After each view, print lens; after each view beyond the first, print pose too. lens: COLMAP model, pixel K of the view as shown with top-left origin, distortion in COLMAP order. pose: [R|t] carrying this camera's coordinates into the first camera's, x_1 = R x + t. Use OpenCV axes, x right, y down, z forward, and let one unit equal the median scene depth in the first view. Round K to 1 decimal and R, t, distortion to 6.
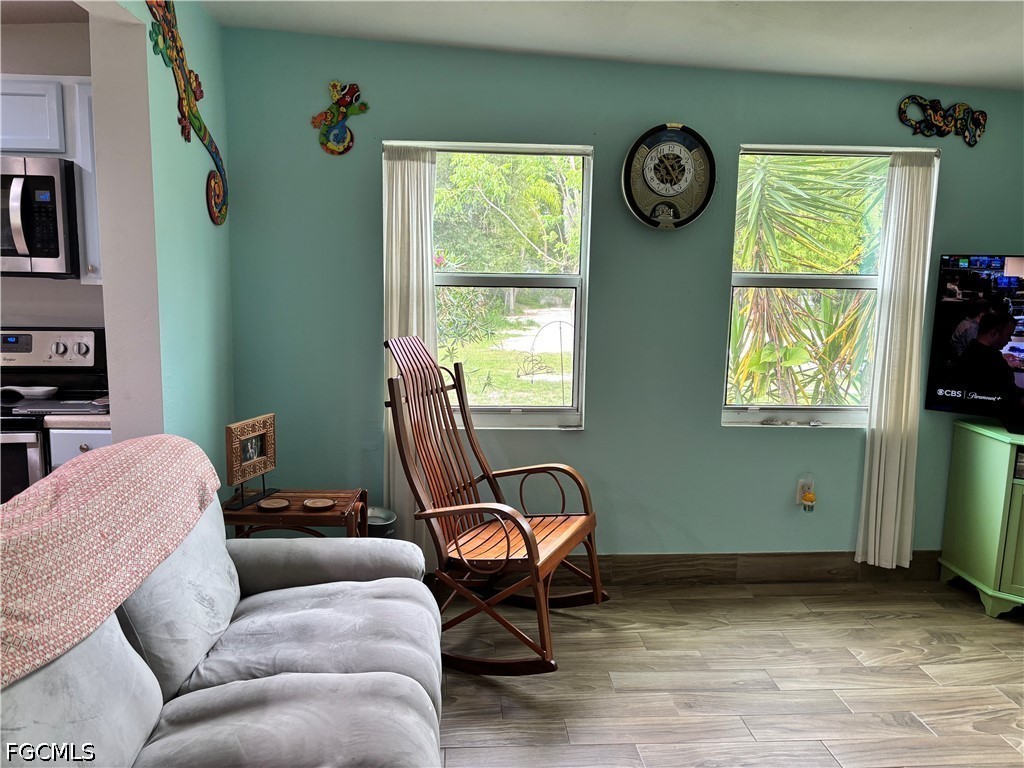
lens RADIAL K [[774.2, 0, 508.7], [0, 774.2, 387.4], [0, 0, 1]] dist [0.060715, -0.075078]
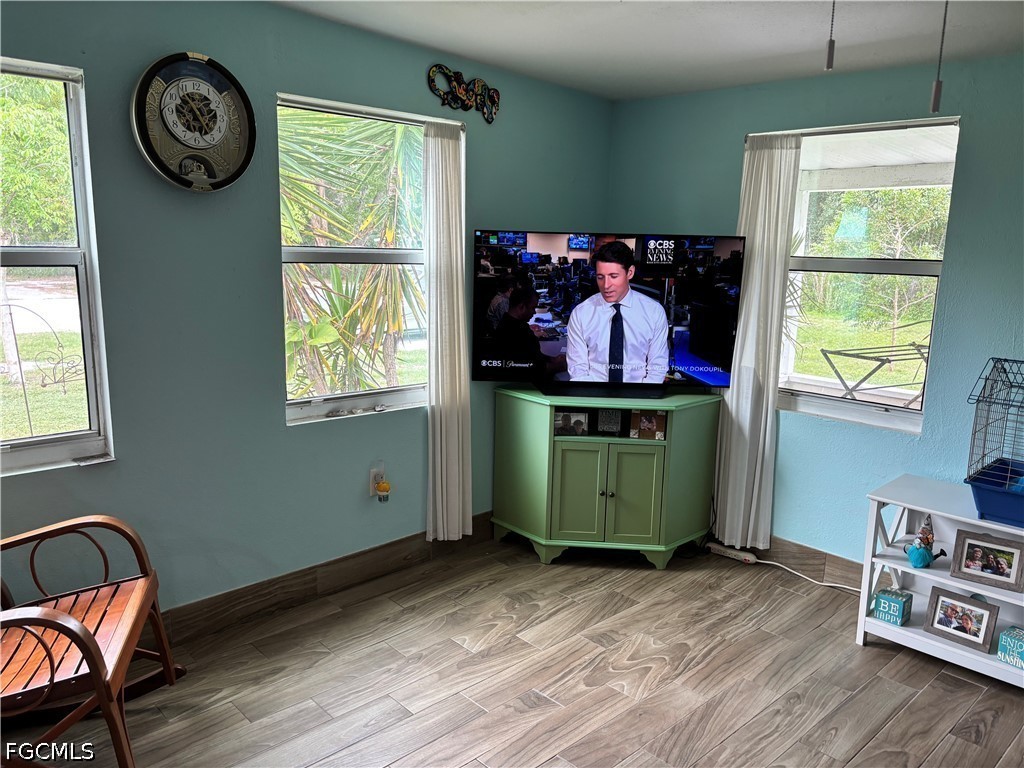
lens RADIAL K [[774.2, 0, 508.7], [0, 774.2, 387.4], [0, 0, 1]] dist [0.060715, -0.075078]
pose [[0.771820, -0.115757, 0.625215, -0.072953], [0.083921, 0.993232, 0.080296, -0.043174], [-0.630278, -0.009505, 0.776311, 0.187141]]
